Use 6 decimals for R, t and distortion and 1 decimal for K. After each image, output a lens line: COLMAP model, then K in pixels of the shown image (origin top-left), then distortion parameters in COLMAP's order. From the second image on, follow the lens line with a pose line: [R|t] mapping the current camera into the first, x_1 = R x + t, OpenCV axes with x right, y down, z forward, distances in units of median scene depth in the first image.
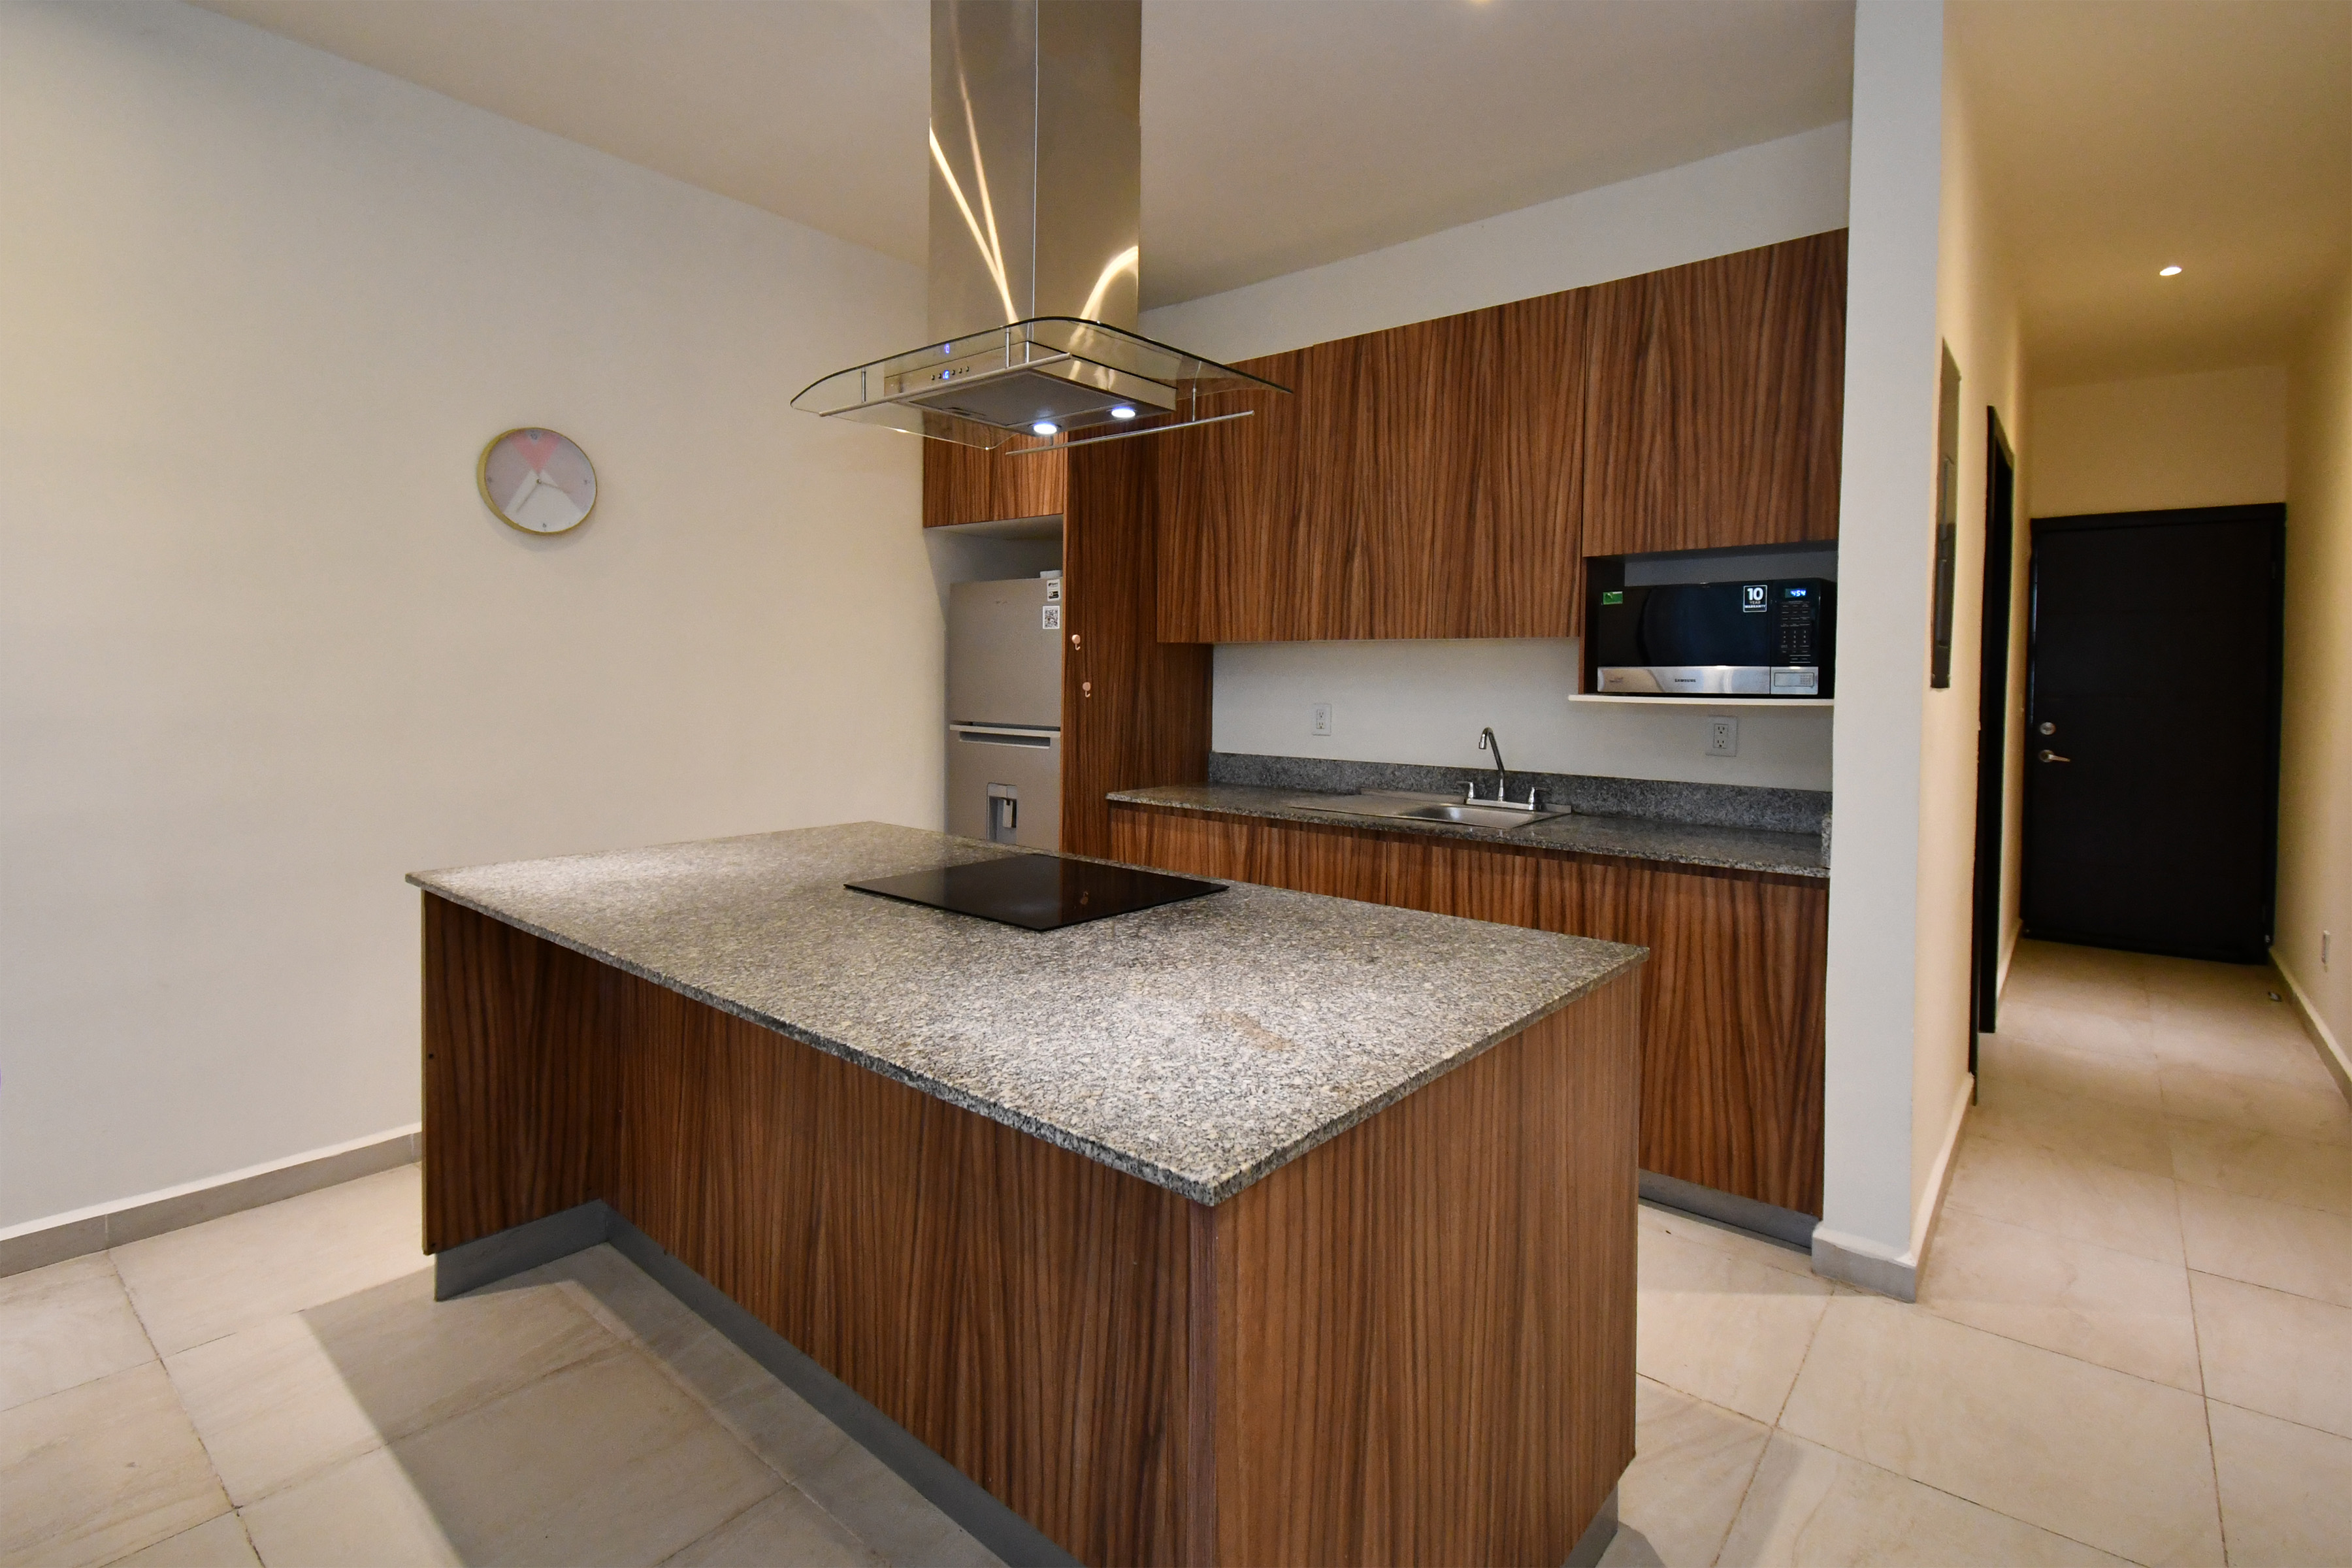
lens RADIAL K [[1061.7, 0, 1177.8], [0, 1061.7, 716.8], [0, 0, 1]] dist [0.010226, -0.010665]
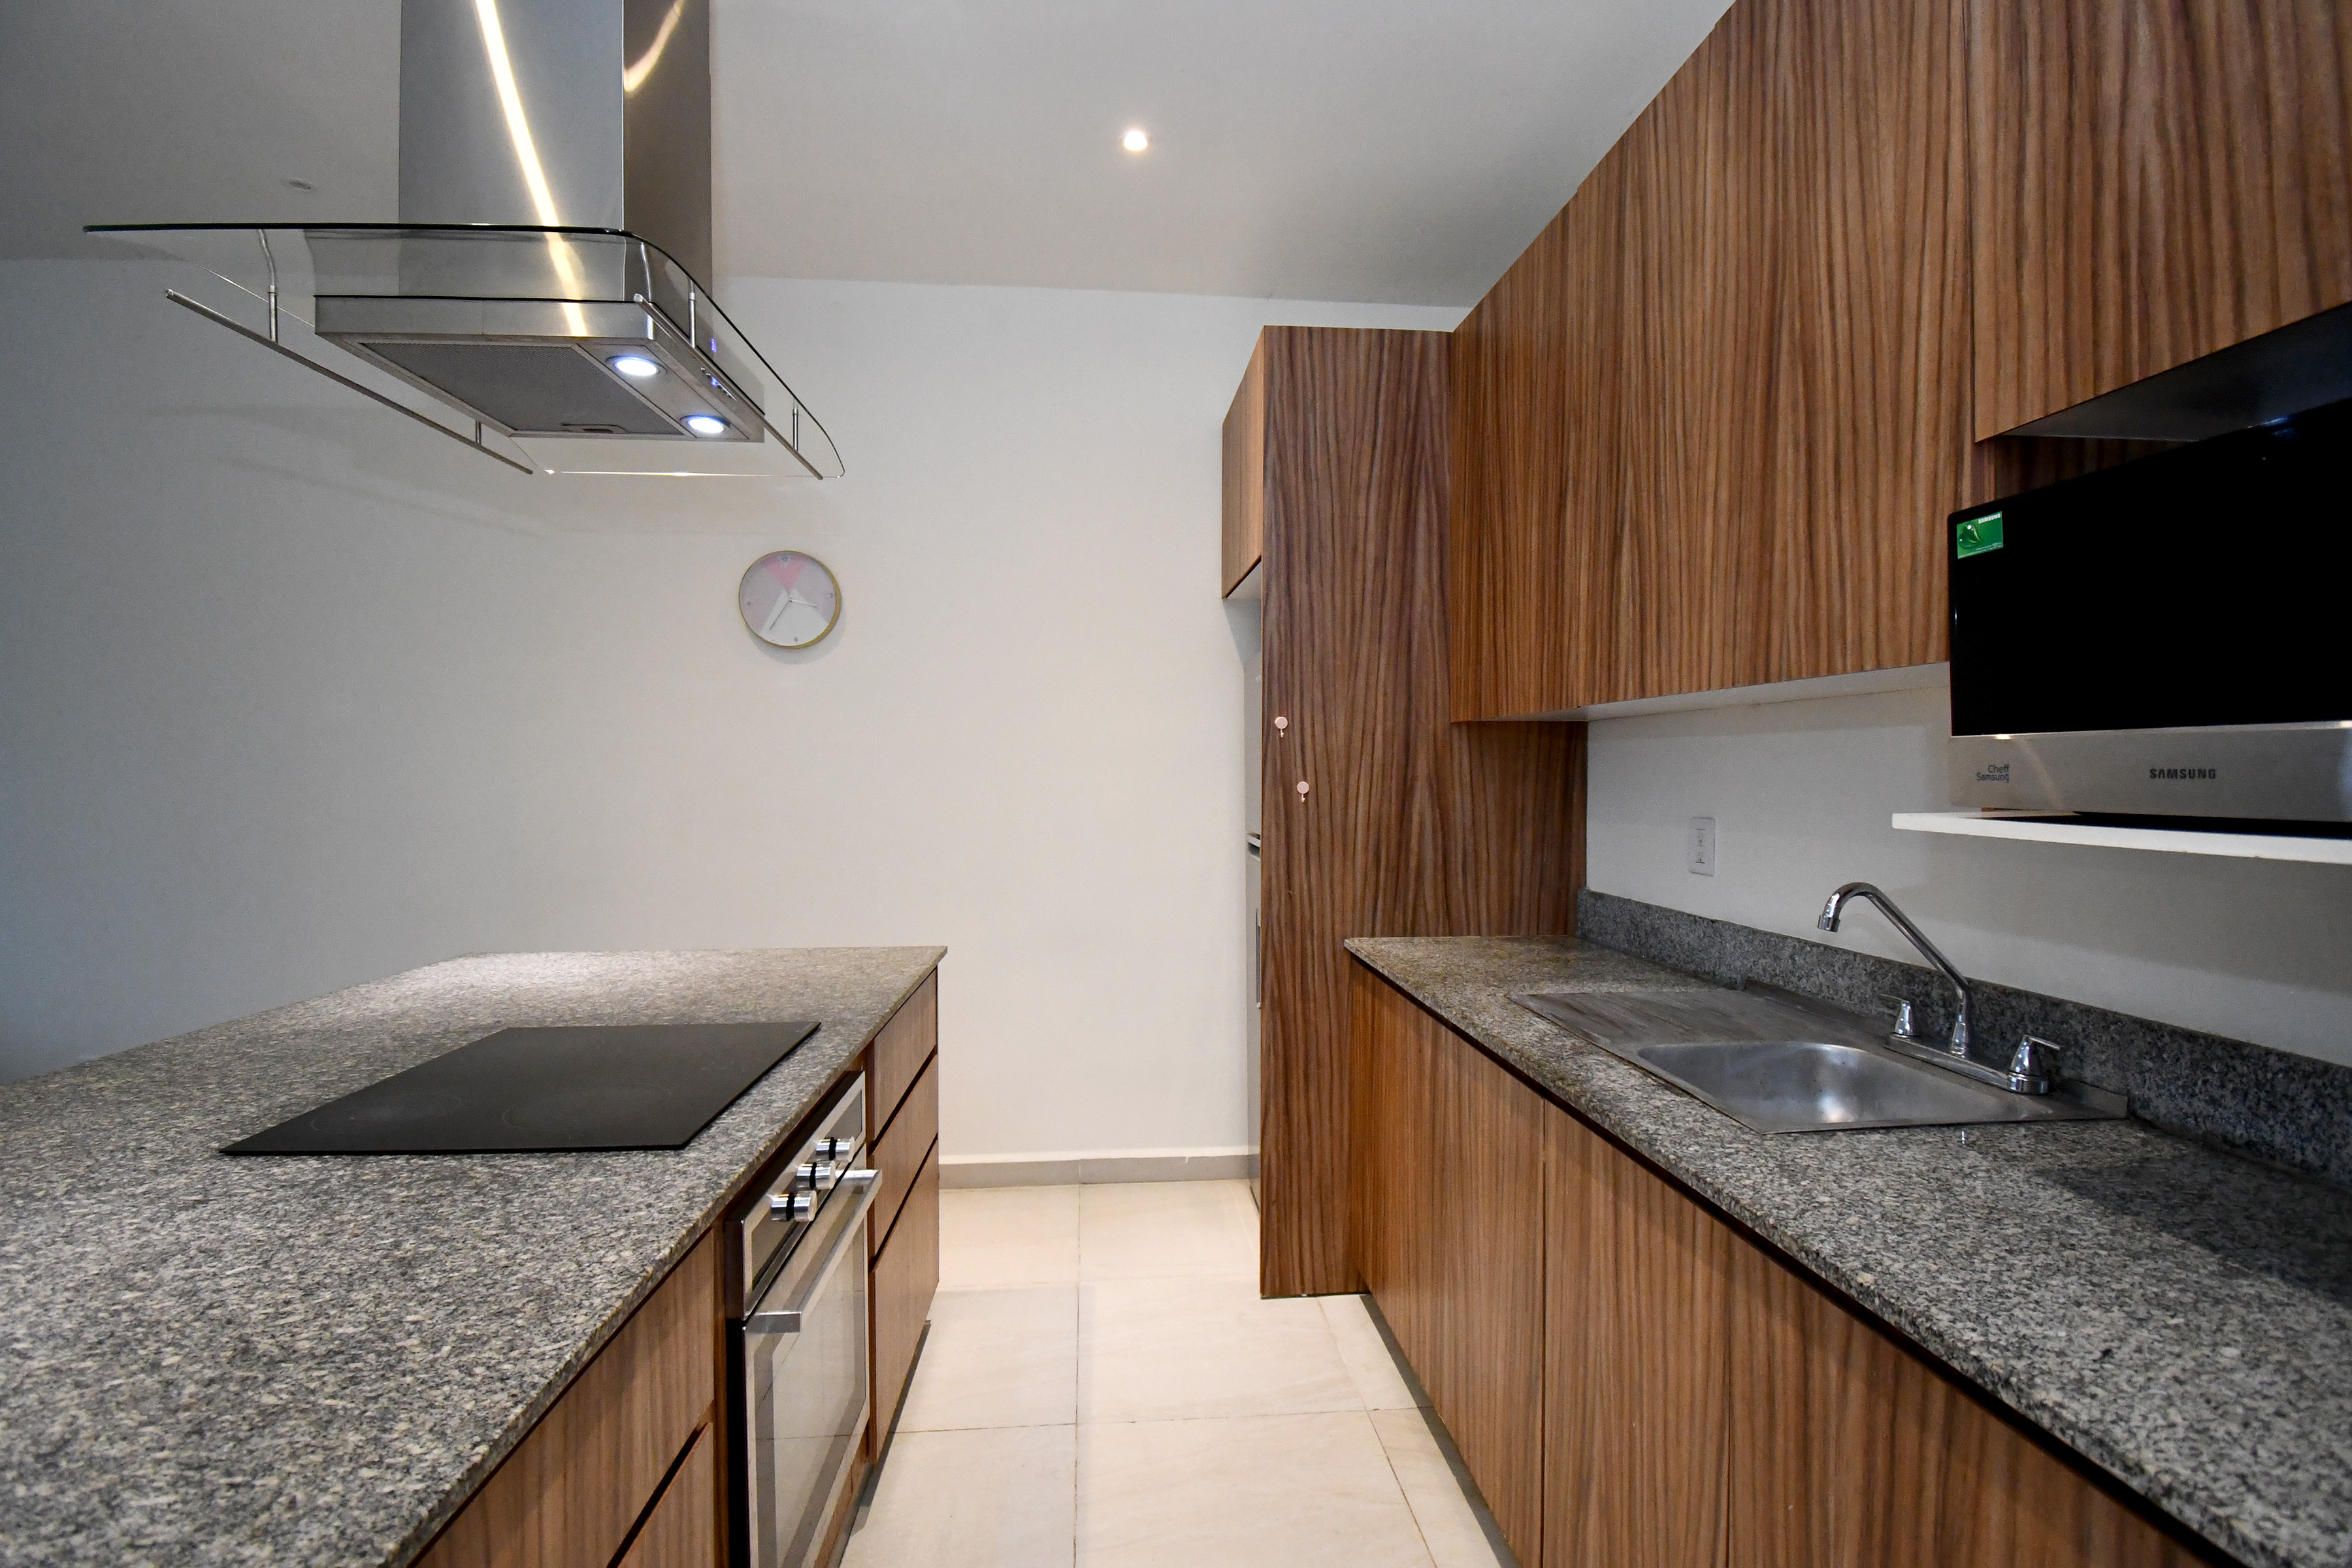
lens RADIAL K [[1061.7, 0, 1188.0], [0, 1061.7, 782.6], [0, 0, 1]] dist [0.010226, -0.010665]
pose [[0.698985, -0.003809, -0.715126, 0.423330], [-0.013435, 0.999739, -0.018456, -0.019736], [0.715010, 0.022508, 0.698752, 0.506514]]
